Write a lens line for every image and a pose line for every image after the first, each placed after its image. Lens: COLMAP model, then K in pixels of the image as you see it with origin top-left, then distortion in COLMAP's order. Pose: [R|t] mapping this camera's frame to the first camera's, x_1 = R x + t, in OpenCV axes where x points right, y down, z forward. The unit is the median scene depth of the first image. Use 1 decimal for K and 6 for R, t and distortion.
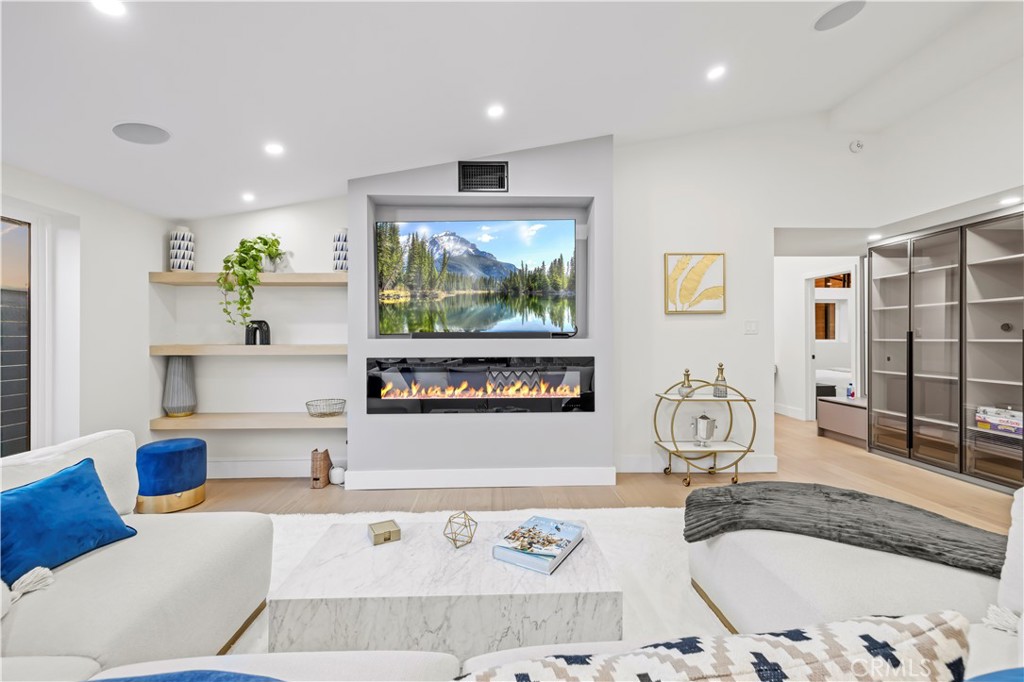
lens RADIAL K [[458.7, 0, 511.3], [0, 458.7, 339.9], [0, 0, 1]] dist [-0.032321, 0.000092]
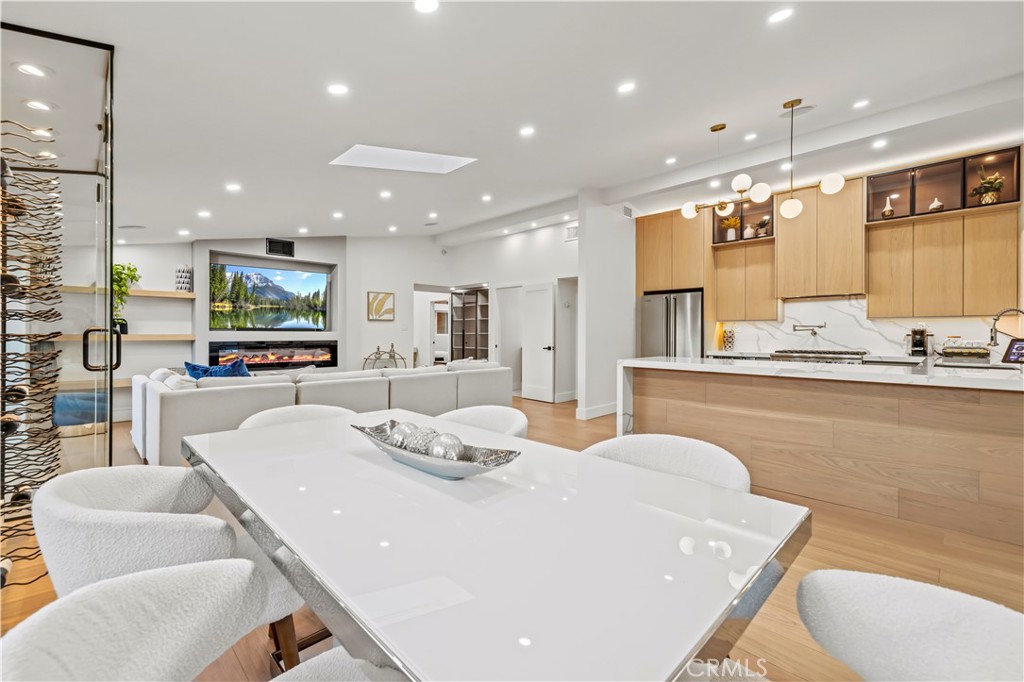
lens RADIAL K [[434.3, 0, 506.6], [0, 434.3, 336.6], [0, 0, 1]] dist [-0.001144, -0.000079]
pose [[0.743280, 0.000051, 0.668980, -0.556152], [-0.006278, 0.999956, 0.006899, 0.001779], [-0.668951, -0.009328, 0.743248, -0.973807]]
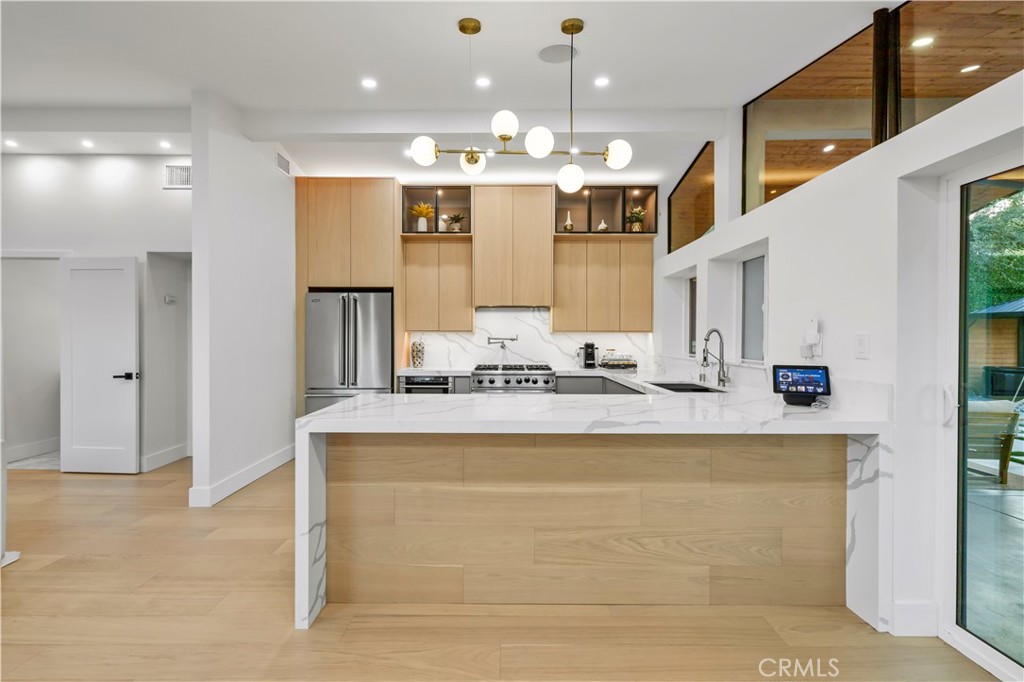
lens RADIAL K [[432.6, 0, 508.2], [0, 432.6, 340.6], [0, 0, 1]] dist [0.001260, 0.000259]
pose [[0.042126, -0.005815, 0.999095, -0.154236], [-0.005736, 0.999965, 0.006062, -0.031587], [-0.999096, -0.005986, 0.042091, -0.648324]]
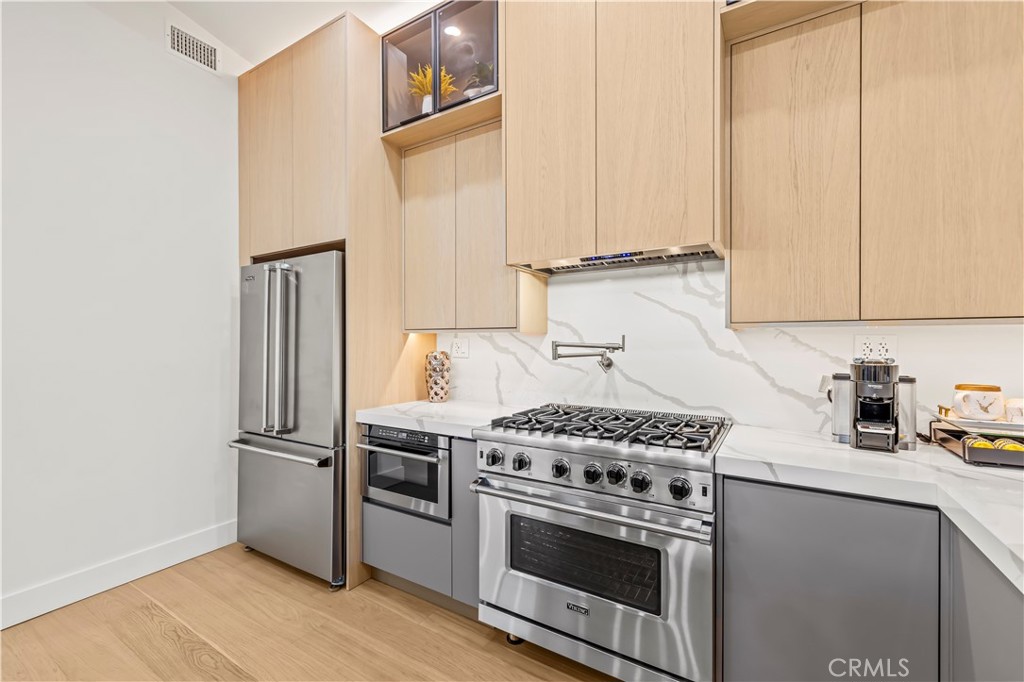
lens RADIAL K [[436.6, 0, 505.2], [0, 436.6, 344.3], [0, 0, 1]] dist [0.001749, 0.000286]
pose [[0.566706, -0.002684, 0.823916, 0.663419], [-0.003690, 0.999976, 0.005796, -0.033820], [-0.823912, -0.006325, 0.566682, -0.789731]]
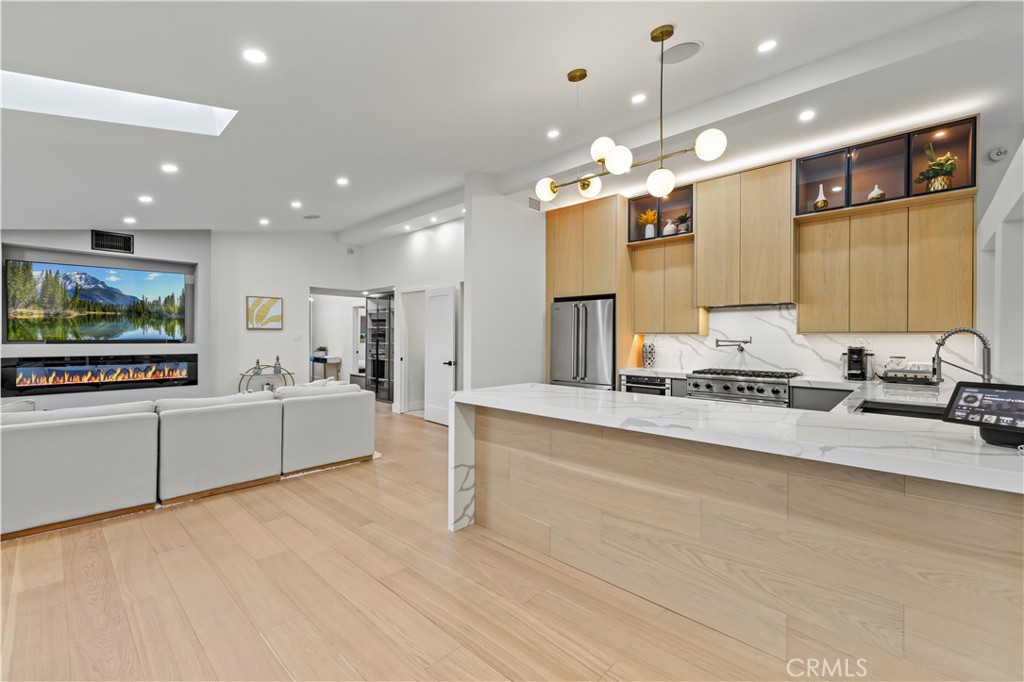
lens RADIAL K [[432.6, 0, 508.2], [0, 432.6, 340.6], [0, 0, 1]] dist [0.001260, 0.000259]
pose [[0.714314, 0.001285, 0.699824, -0.128013], [-0.008664, 0.999938, 0.007007, -0.033846], [-0.699771, -0.011068, 0.714281, -0.992654]]
